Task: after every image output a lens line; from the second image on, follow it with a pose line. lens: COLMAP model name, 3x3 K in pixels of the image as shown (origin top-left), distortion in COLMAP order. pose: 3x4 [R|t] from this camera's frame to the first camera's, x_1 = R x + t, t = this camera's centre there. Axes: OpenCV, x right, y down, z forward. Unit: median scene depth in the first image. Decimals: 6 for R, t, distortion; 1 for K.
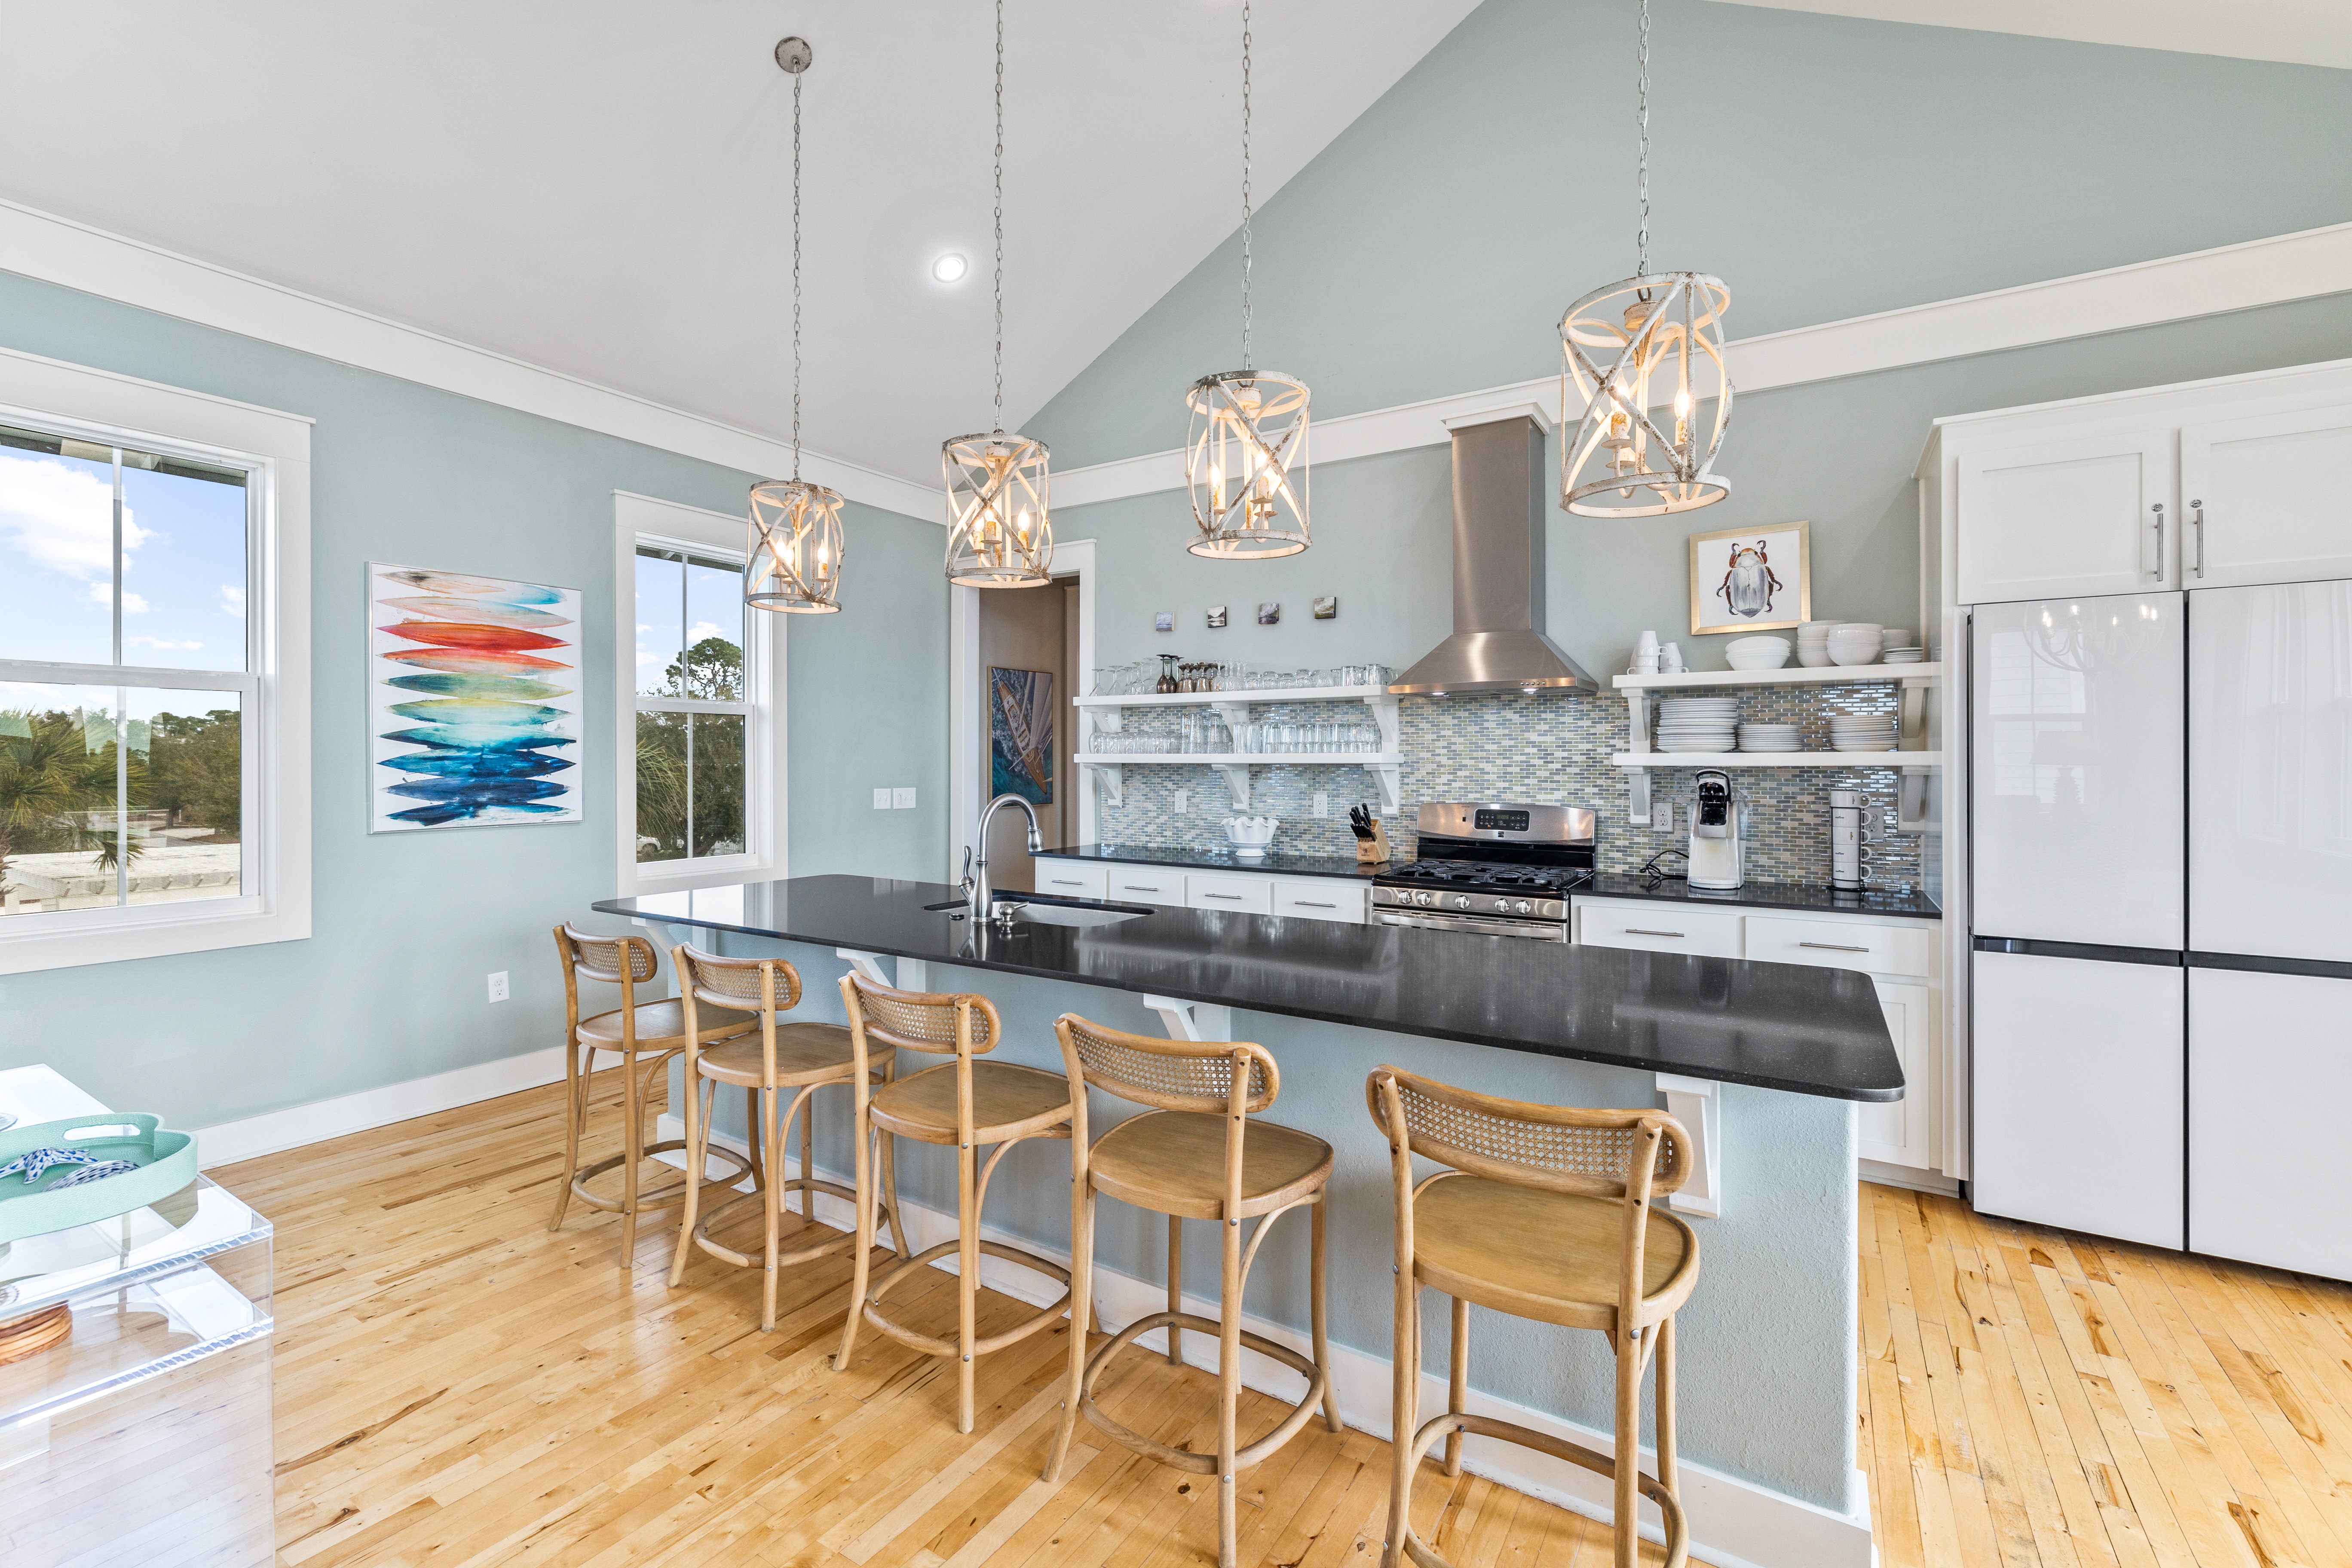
lens RADIAL K [[989.2, 0, 1182.4], [0, 989.2, 763.1], [0, 0, 1]] dist [-0.000125, -0.000691]
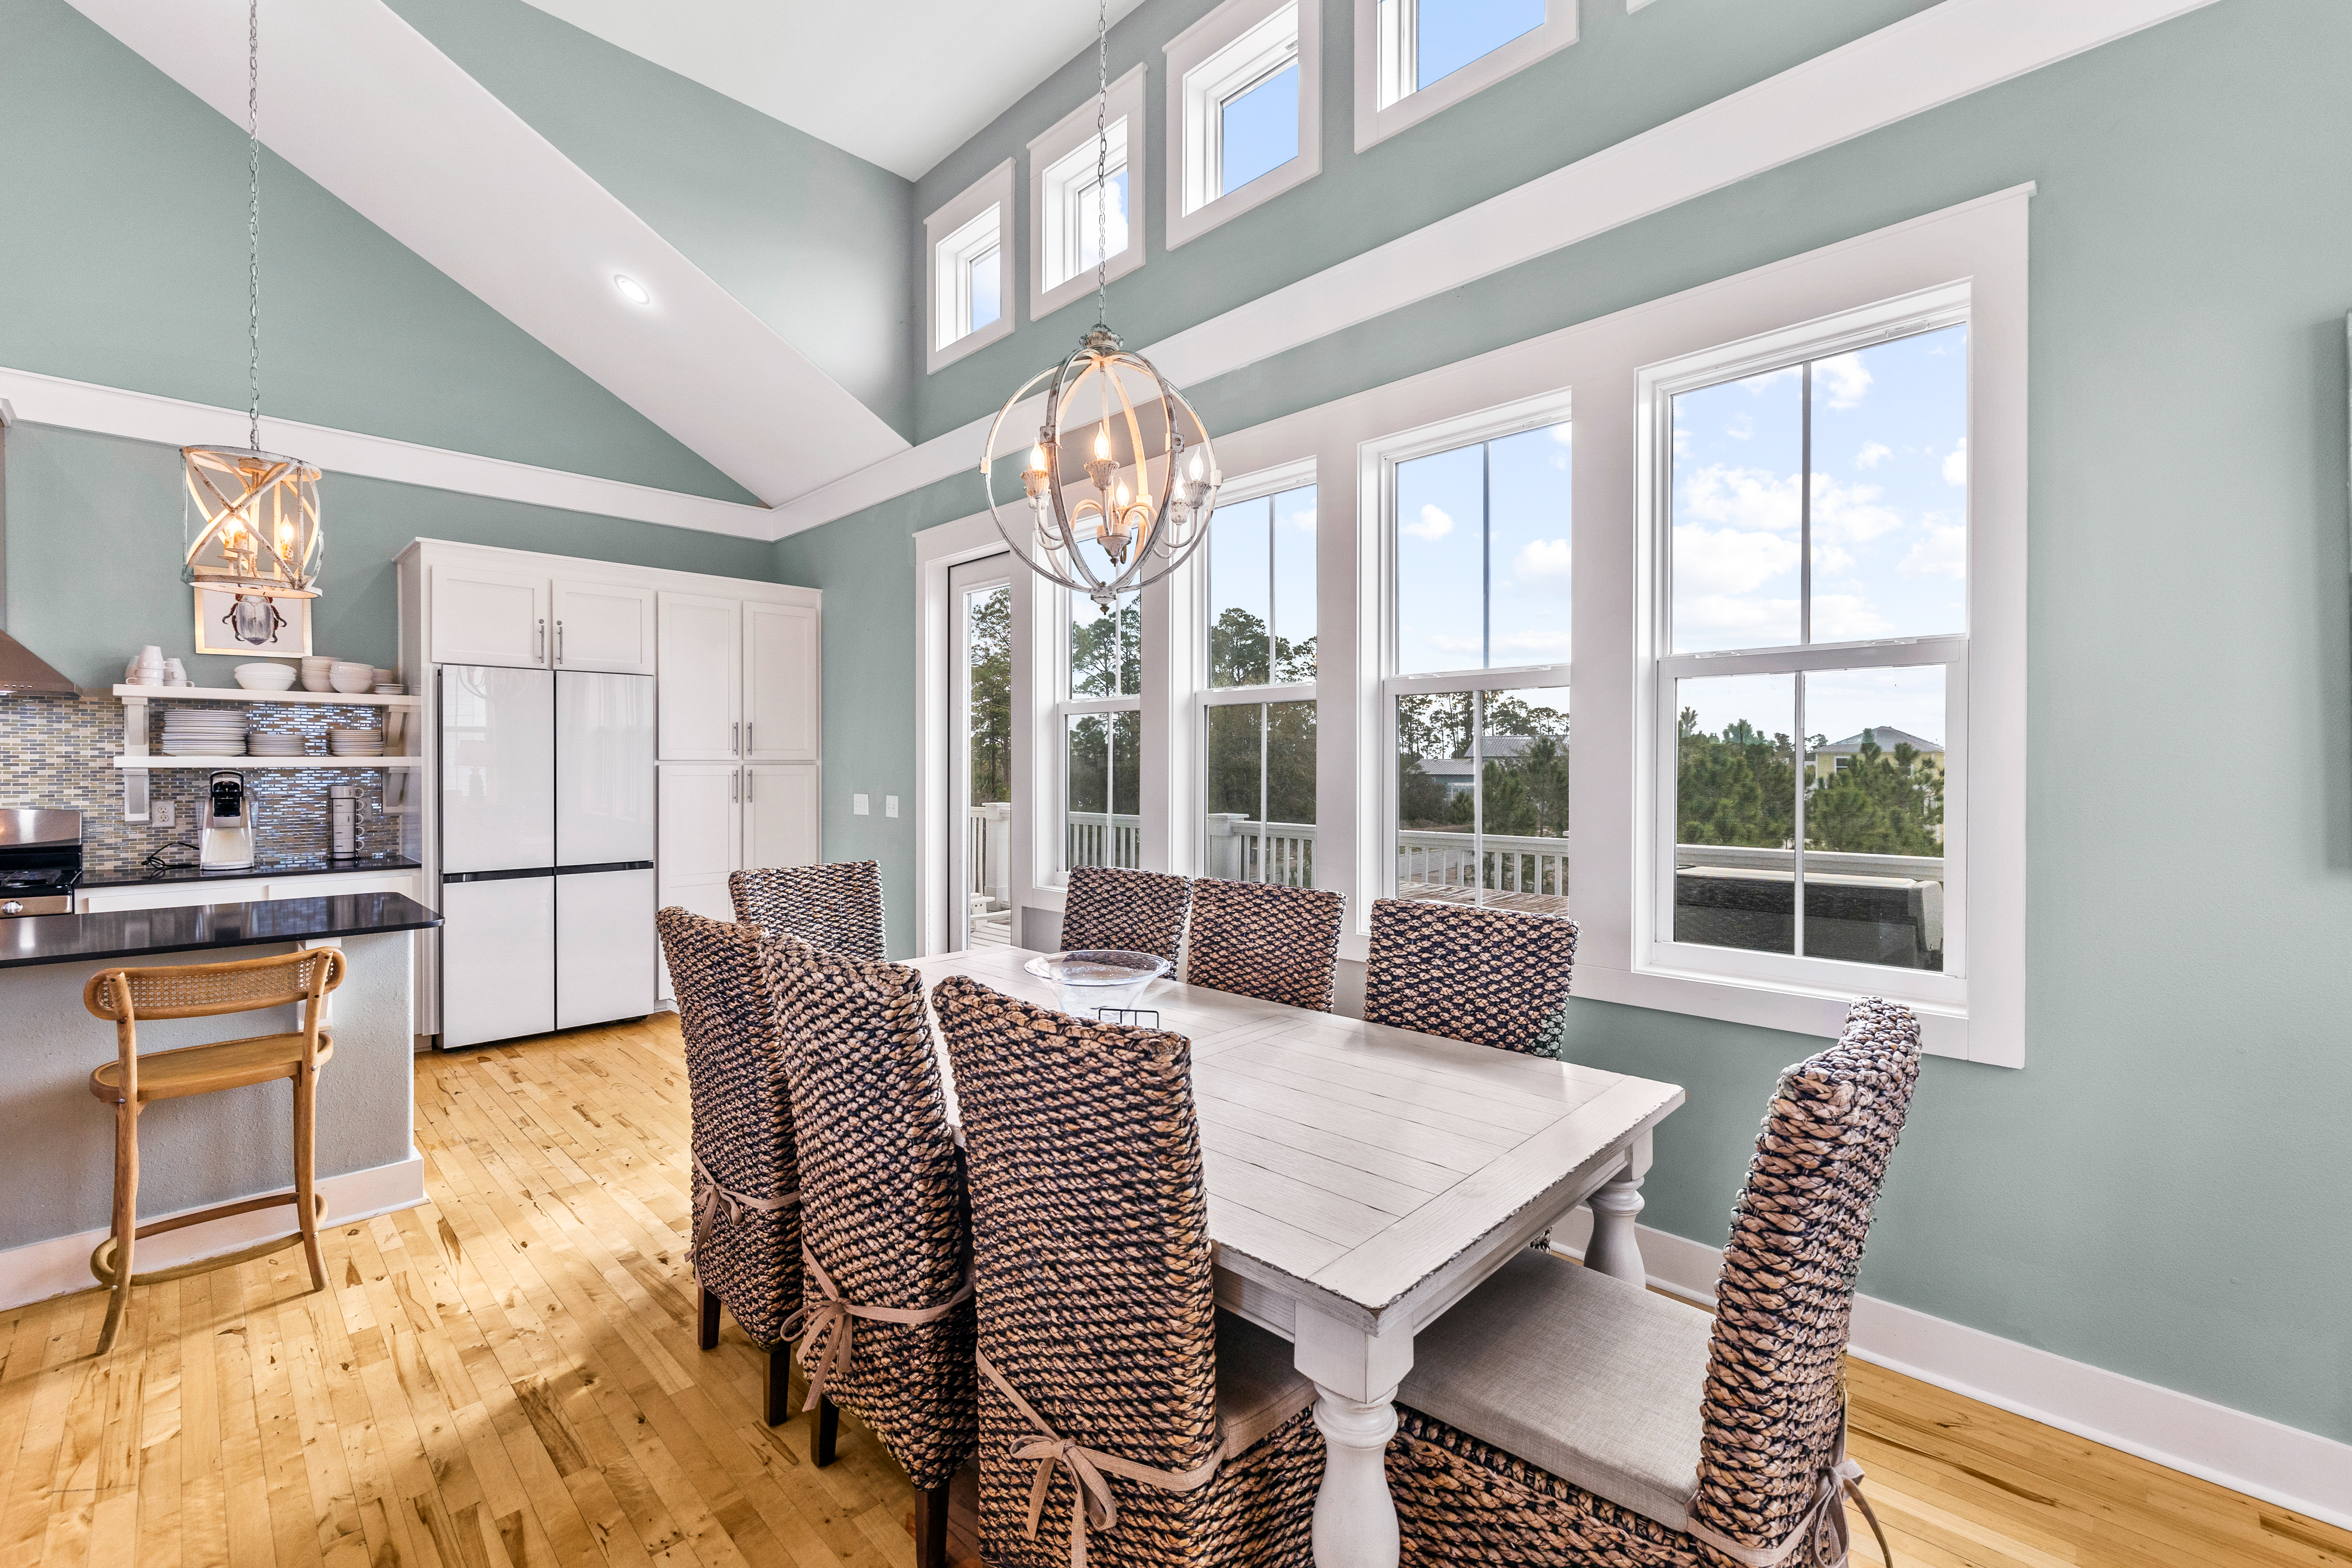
lens RADIAL K [[989.2, 0, 1182.4], [0, 989.2, 763.1], [0, 0, 1]] dist [-0.000125, -0.000691]
pose [[0.208363, 0.000318, 0.978051, -0.392303], [0.001384, 0.999999, -0.000620, -0.000209], [-0.978051, 0.001483, 0.208362, -0.380638]]
